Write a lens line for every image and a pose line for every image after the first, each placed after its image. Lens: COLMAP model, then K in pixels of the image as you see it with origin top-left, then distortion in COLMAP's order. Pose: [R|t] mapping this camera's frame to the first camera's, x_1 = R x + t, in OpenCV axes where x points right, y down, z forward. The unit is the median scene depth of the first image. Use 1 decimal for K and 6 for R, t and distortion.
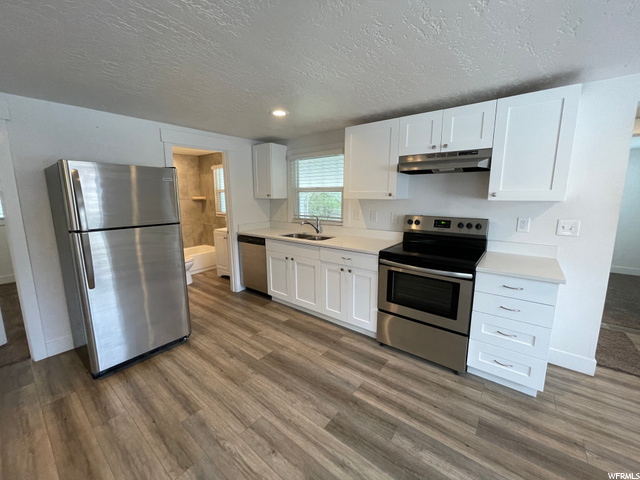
lens RADIAL K [[260.4, 0, 317.8], [0, 260.4, 236.8], [0, 0, 1]] dist [-0.000431, -0.000285]
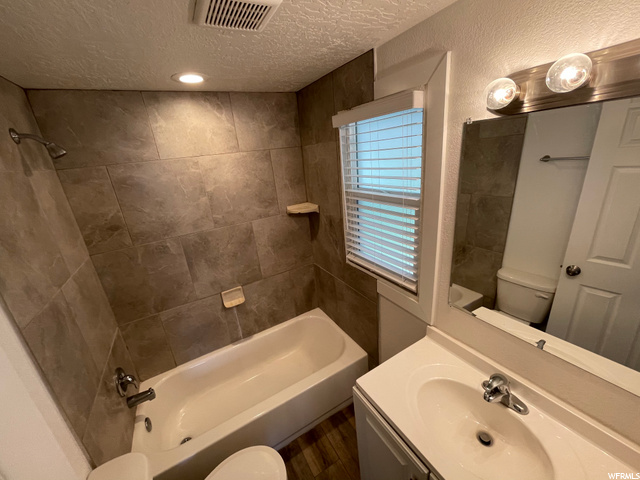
lens RADIAL K [[260.4, 0, 319.6], [0, 260.4, 242.6], [0, 0, 1]] dist [-0.000431, -0.000285]
pose [[0.924971, 0.044560, -0.377417, -0.583171], [0.027584, 0.982611, 0.183616, -0.352395], [0.379036, -0.180250, 0.907657, 1.334154]]
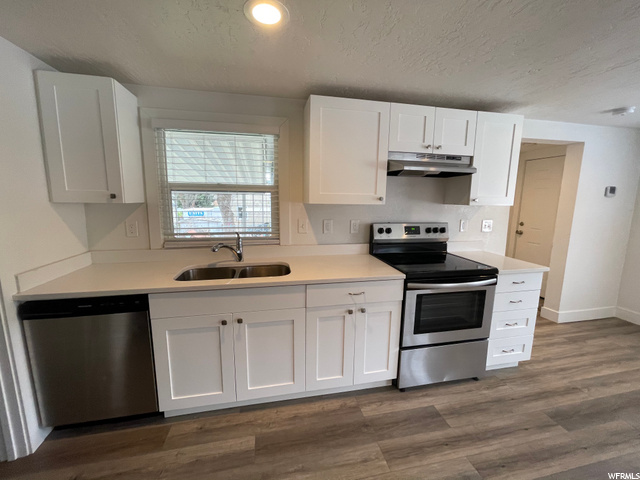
lens RADIAL K [[260.4, 0, 323.6], [0, 260.4, 236.3], [0, 0, 1]] dist [-0.000431, -0.000285]
pose [[0.634128, -0.103851, 0.766223, -0.450042], [0.108785, 0.993066, 0.044566, -0.104545], [-0.765538, 0.055093, 0.641028, 0.640263]]
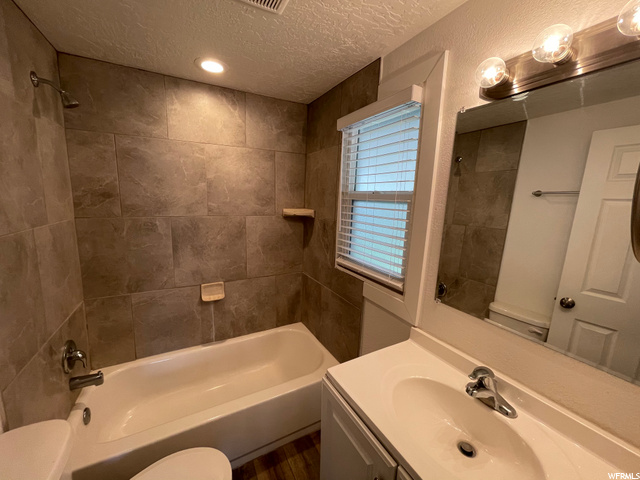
lens RADIAL K [[260.4, 0, 319.2], [0, 260.4, 243.7], [0, 0, 1]] dist [-0.000431, -0.000285]
pose [[0.918510, 0.103387, -0.381641, -0.561969], [-0.103226, 0.994437, 0.020957, -0.235406], [0.381685, 0.020146, 0.924073, 1.342360]]
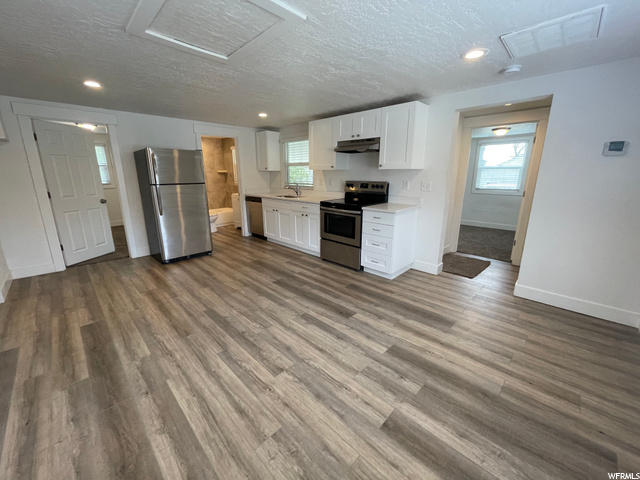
lens RADIAL K [[260.4, 0, 318.2], [0, 260.4, 237.7], [0, 0, 1]] dist [-0.000431, -0.000285]
pose [[0.993678, 0.028271, -0.108647, 0.378514], [-0.018821, 0.996026, 0.087047, 0.129596], [0.110676, -0.084452, 0.990262, -0.600192]]
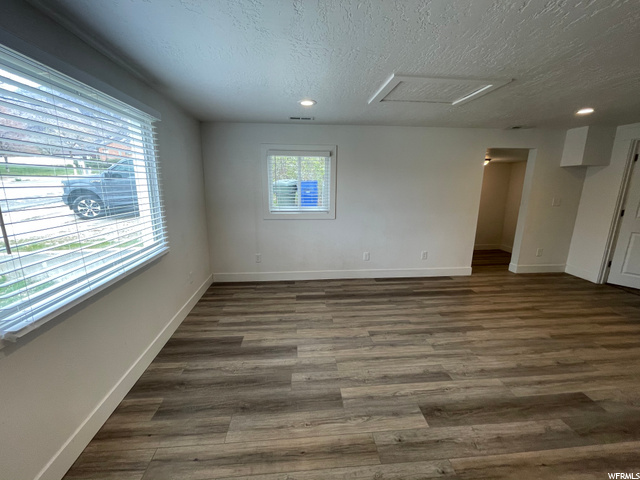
lens RADIAL K [[260.4, 0, 320.1], [0, 260.4, 240.8], [0, 0, 1]] dist [-0.000431, -0.000285]
pose [[-0.728001, 0.148924, -0.669206, 0.969346], [-0.110687, 0.937784, 0.329105, -0.088355], [0.676582, 0.313661, -0.666223, 0.490210]]
